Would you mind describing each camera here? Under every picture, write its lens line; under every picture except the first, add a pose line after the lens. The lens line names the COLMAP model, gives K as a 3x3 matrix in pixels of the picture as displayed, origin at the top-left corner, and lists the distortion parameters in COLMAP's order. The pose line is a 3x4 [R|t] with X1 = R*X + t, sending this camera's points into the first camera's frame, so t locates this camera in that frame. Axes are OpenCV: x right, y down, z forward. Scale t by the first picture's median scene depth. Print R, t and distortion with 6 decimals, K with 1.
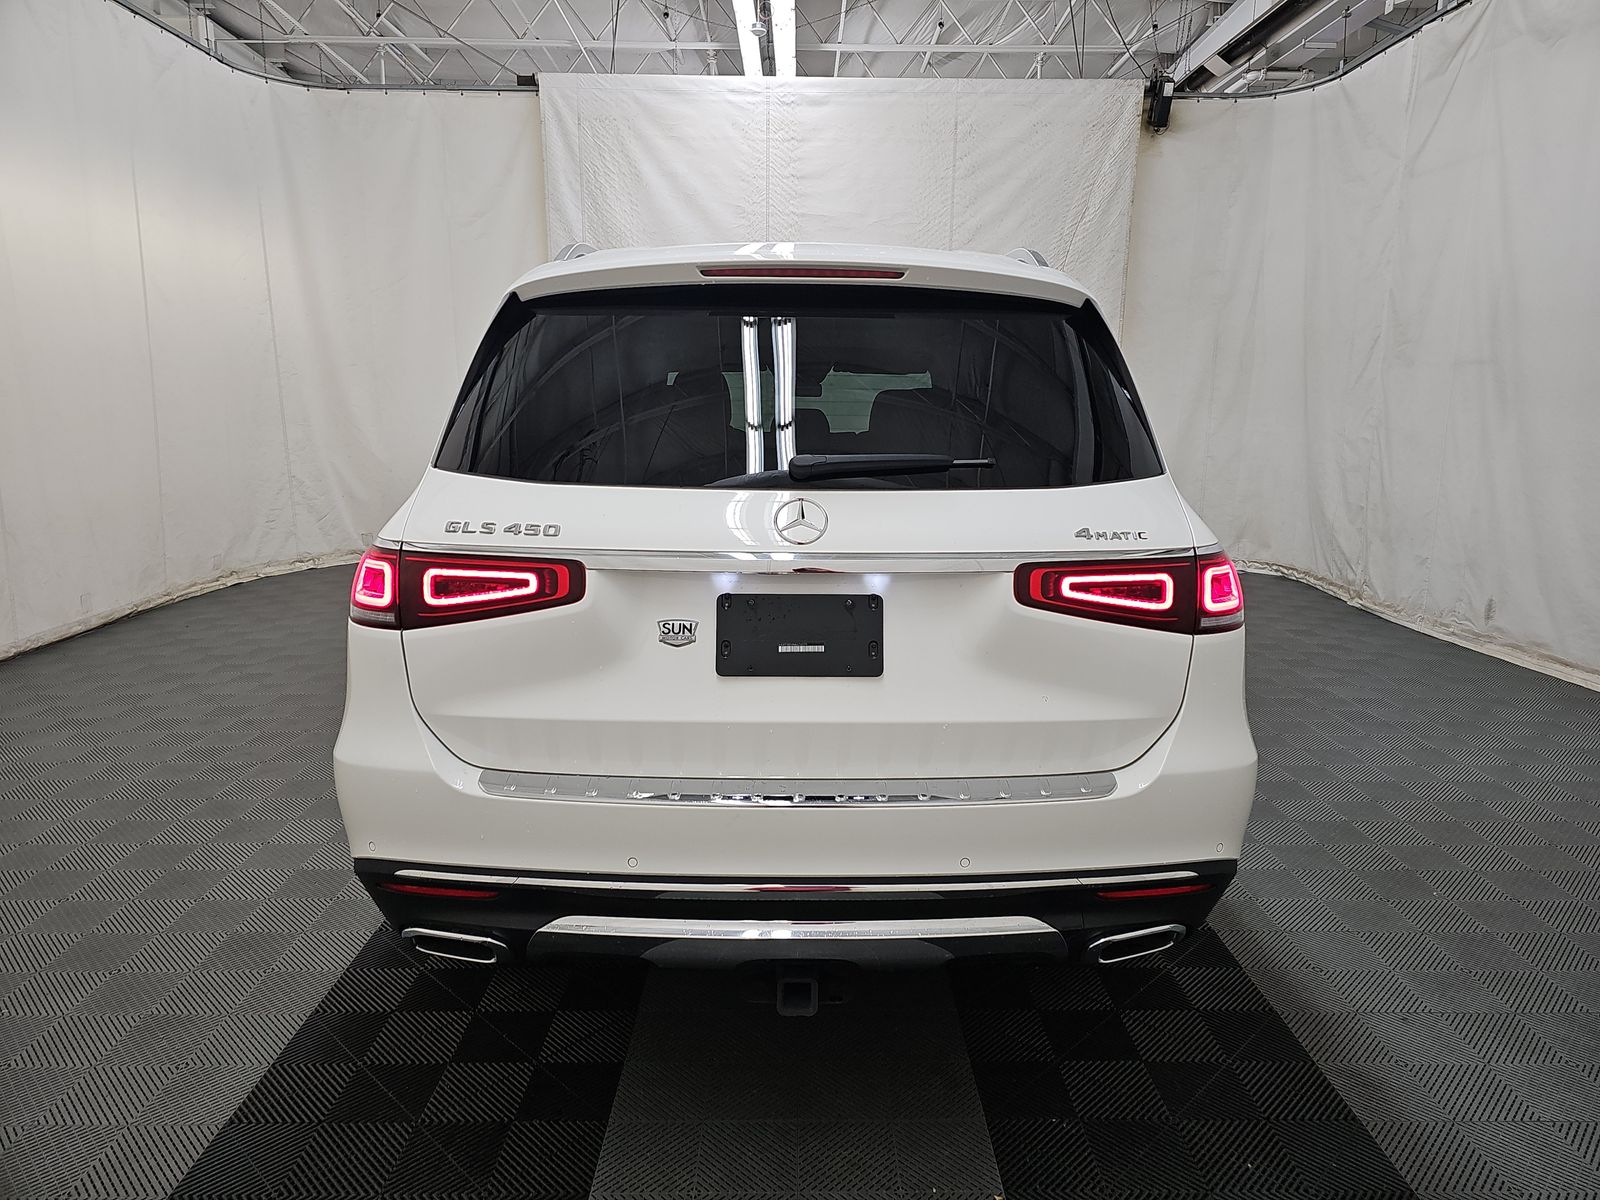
lens RADIAL K [[1016.4, 0, 809.9], [0, 1016.4, 613.2], [0, 0, 1]] dist [0.005193, -0.020246]
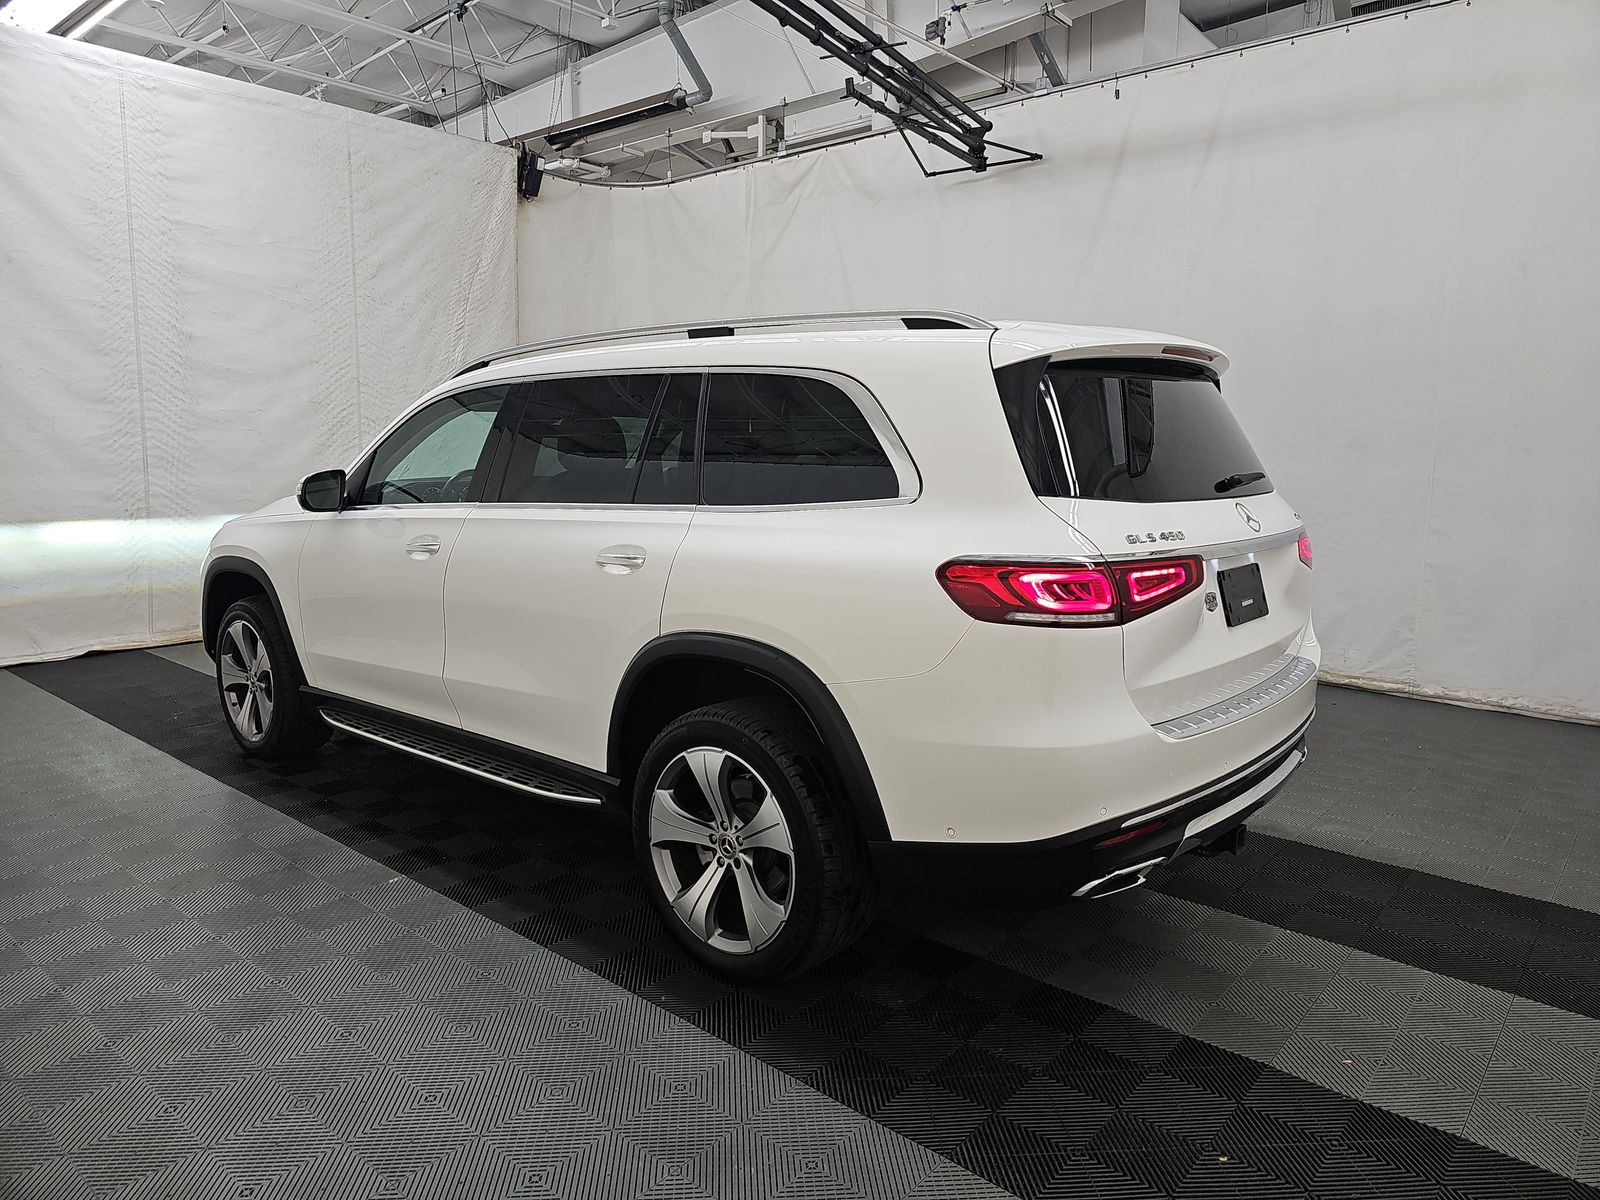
lens RADIAL K [[1016.4, 0, 799.9], [0, 1016.4, 593.3], [0, 0, 1]] dist [0.005193, -0.020246]
pose [[0.656229, -0.108897, 0.746663, -0.331754], [0.152529, 0.988248, 0.010076, -0.019712], [-0.738985, 0.107275, 0.665127, 0.098562]]
